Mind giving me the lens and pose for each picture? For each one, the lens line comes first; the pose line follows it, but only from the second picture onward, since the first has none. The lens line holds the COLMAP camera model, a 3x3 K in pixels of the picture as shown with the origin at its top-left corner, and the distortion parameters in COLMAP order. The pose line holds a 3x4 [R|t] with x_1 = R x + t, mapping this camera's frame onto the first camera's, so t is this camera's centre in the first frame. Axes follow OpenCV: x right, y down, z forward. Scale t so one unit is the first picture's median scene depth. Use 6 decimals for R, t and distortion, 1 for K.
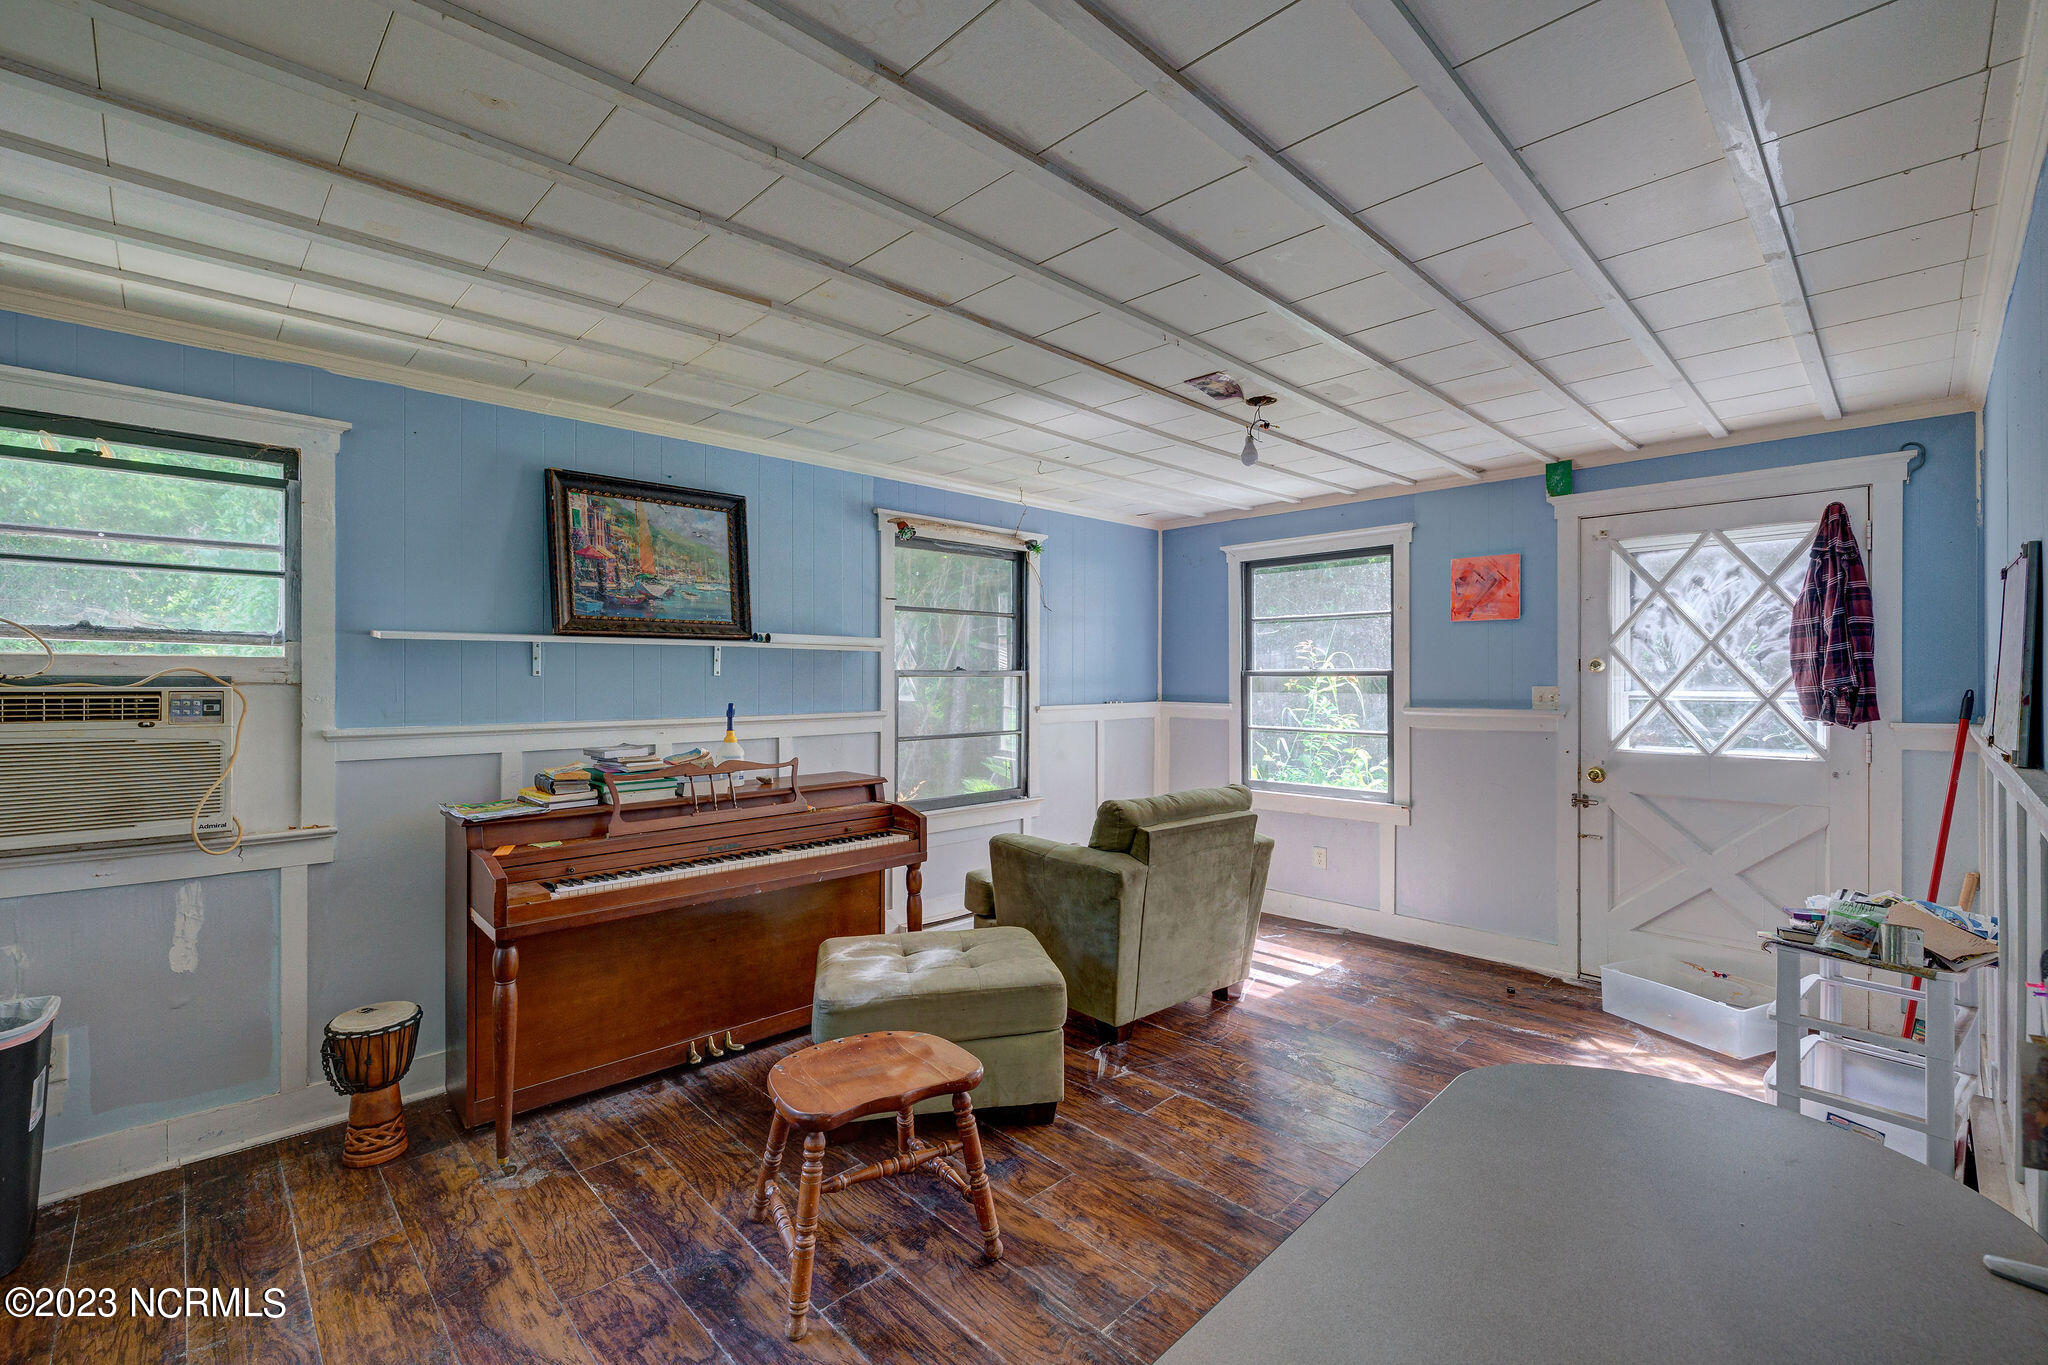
lens RADIAL K [[864.6, 0, 1007.7], [0, 864.6, 677.4], [0, 0, 1]] dist [-0.000455, -0.000069]
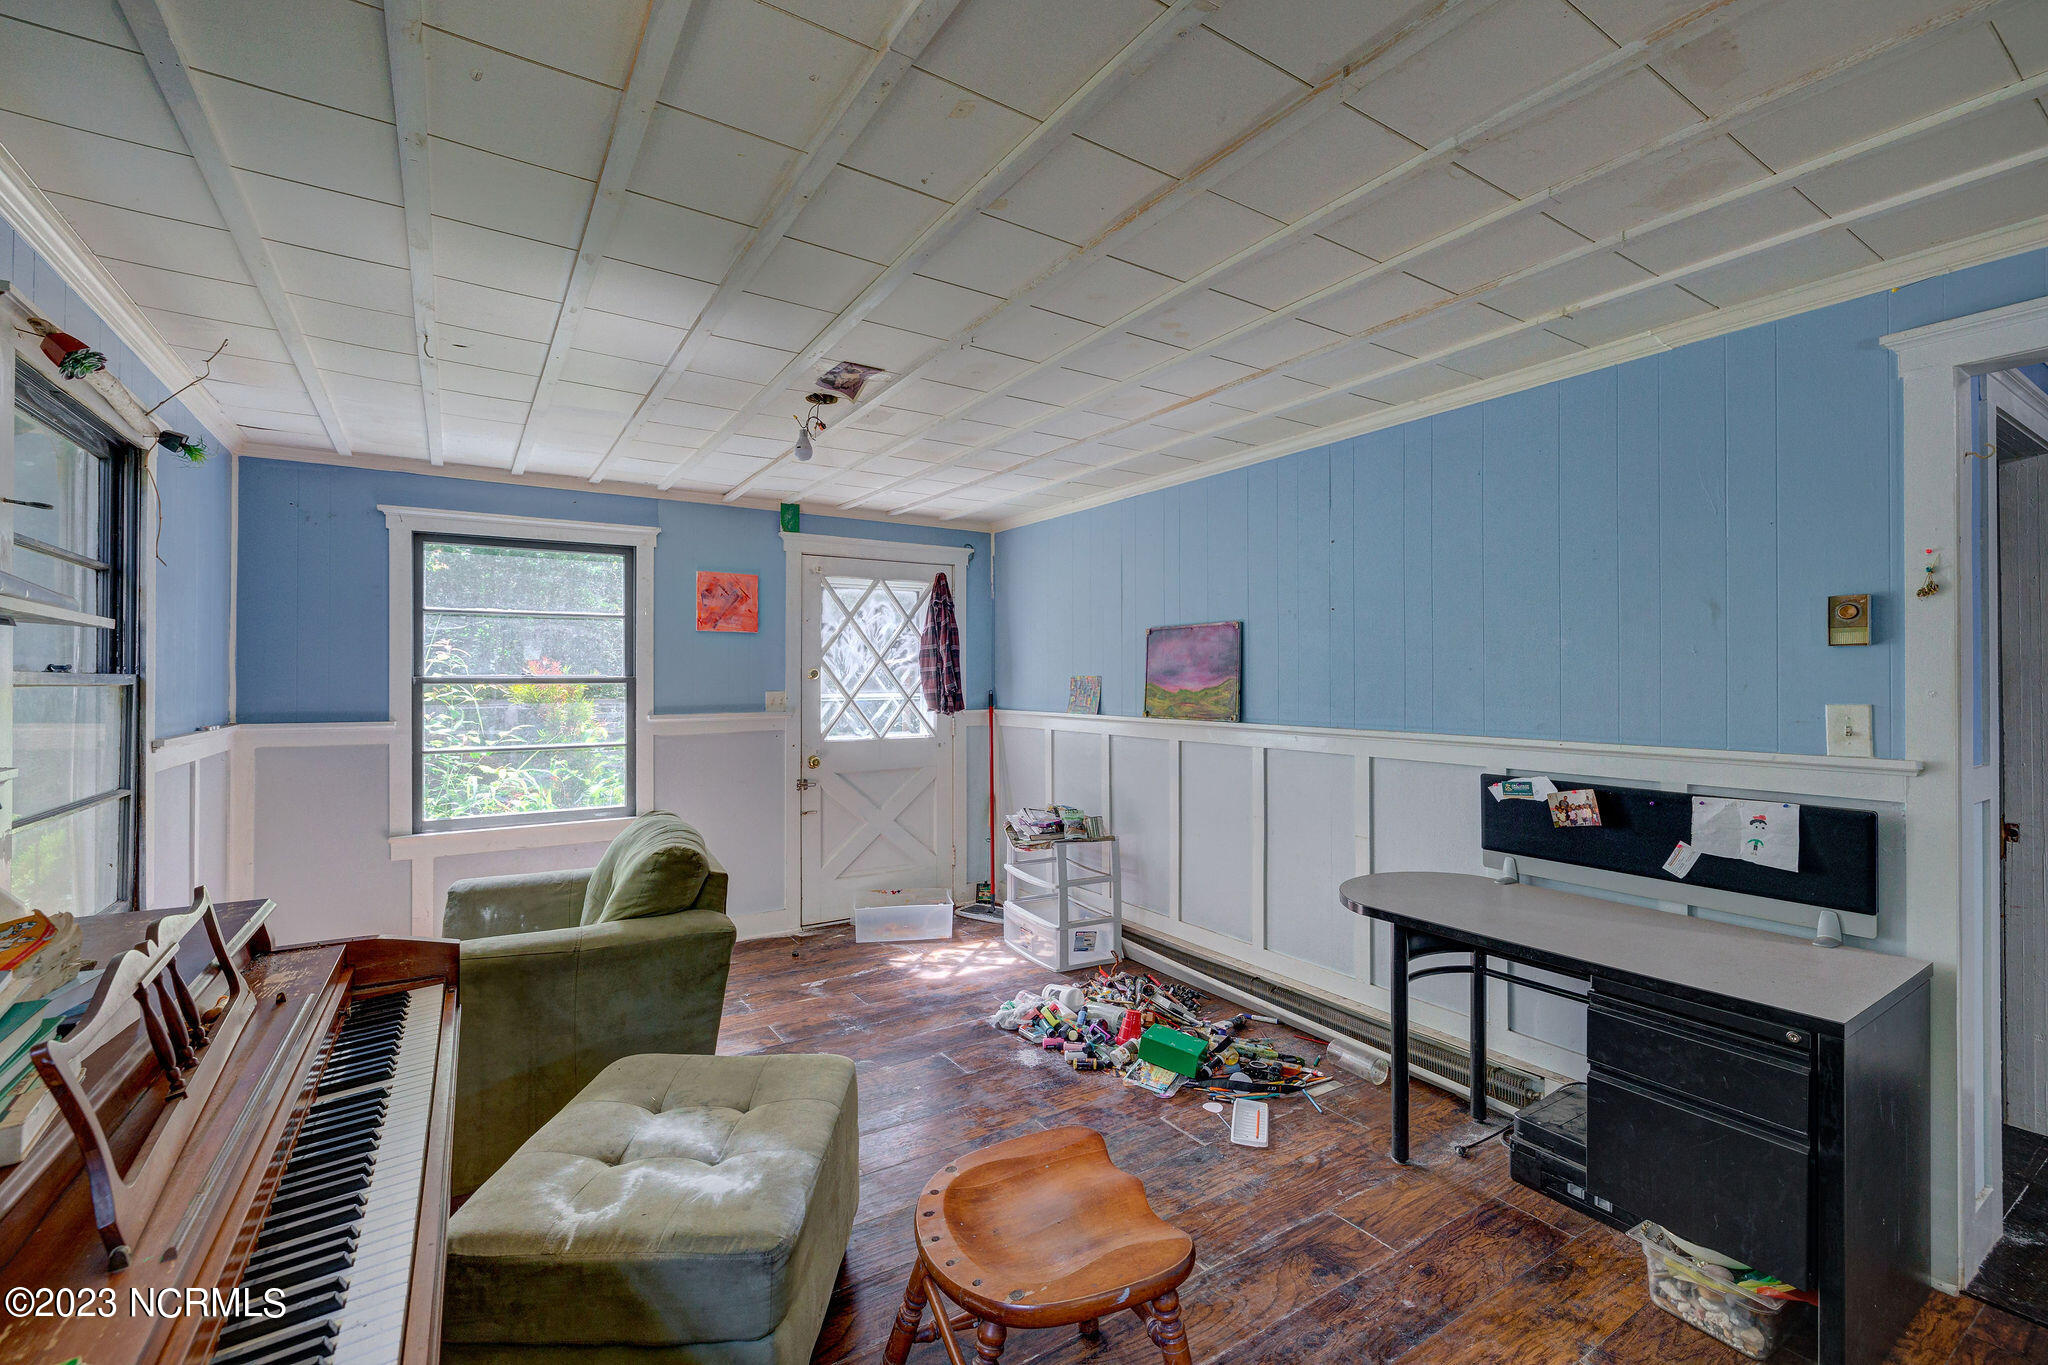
lens RADIAL K [[864.6, 0, 1007.7], [0, 864.6, 677.4], [0, 0, 1]] dist [-0.000455, -0.000069]
pose [[0.207588, 0.005181, 0.978203, -0.492811], [0.003574, 0.999975, -0.006055, -0.000589], [-0.978210, 0.004754, 0.207564, 0.480622]]
